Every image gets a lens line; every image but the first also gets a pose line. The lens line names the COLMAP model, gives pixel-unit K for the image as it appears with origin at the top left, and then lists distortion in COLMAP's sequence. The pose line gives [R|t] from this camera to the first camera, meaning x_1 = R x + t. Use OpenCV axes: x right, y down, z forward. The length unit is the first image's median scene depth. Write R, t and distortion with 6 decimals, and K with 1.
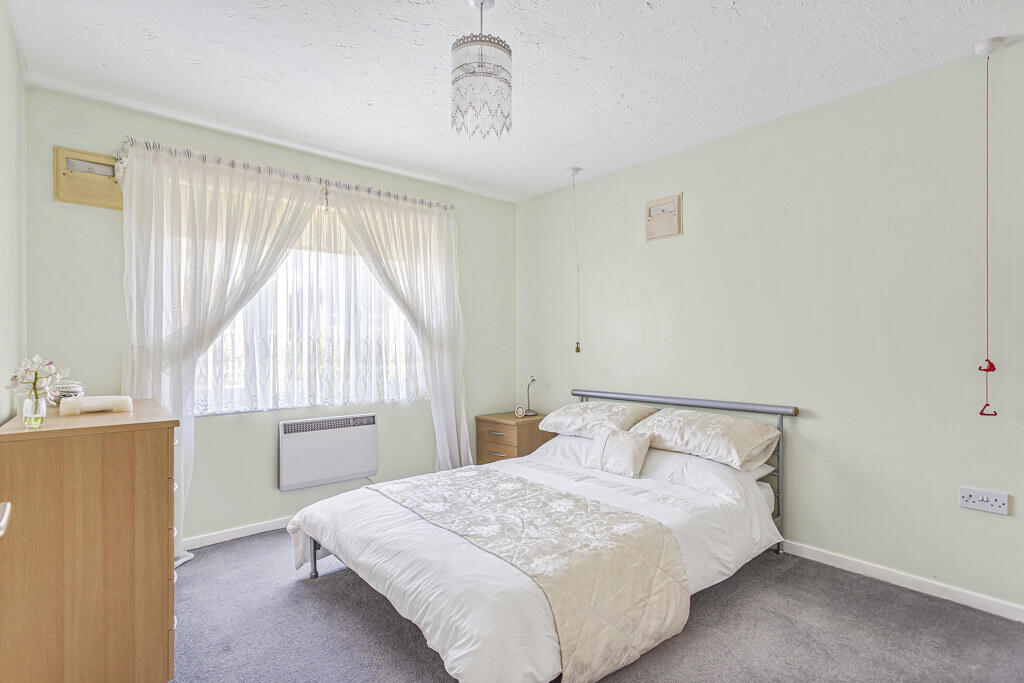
lens RADIAL K [[496.3, 0, 511.1], [0, 496.3, 336.8], [0, 0, 1]] dist [0.003068, 0.001013]
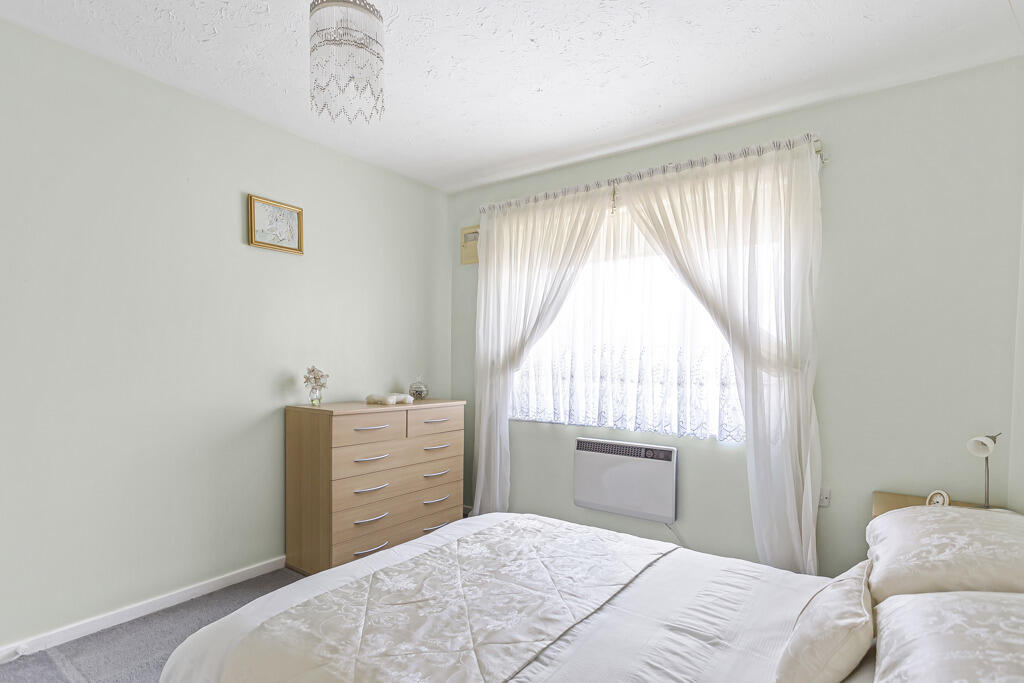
lens RADIAL K [[513.5, 0, 510.9], [0, 513.5, 372.8], [0, 0, 1]] dist [0.002083, 0.000331]
pose [[0.248154, 0.027005, -0.968344, 0.514777], [0.011184, 0.999465, 0.030739, 0.005376], [0.968656, -0.018458, 0.247719, 0.608205]]
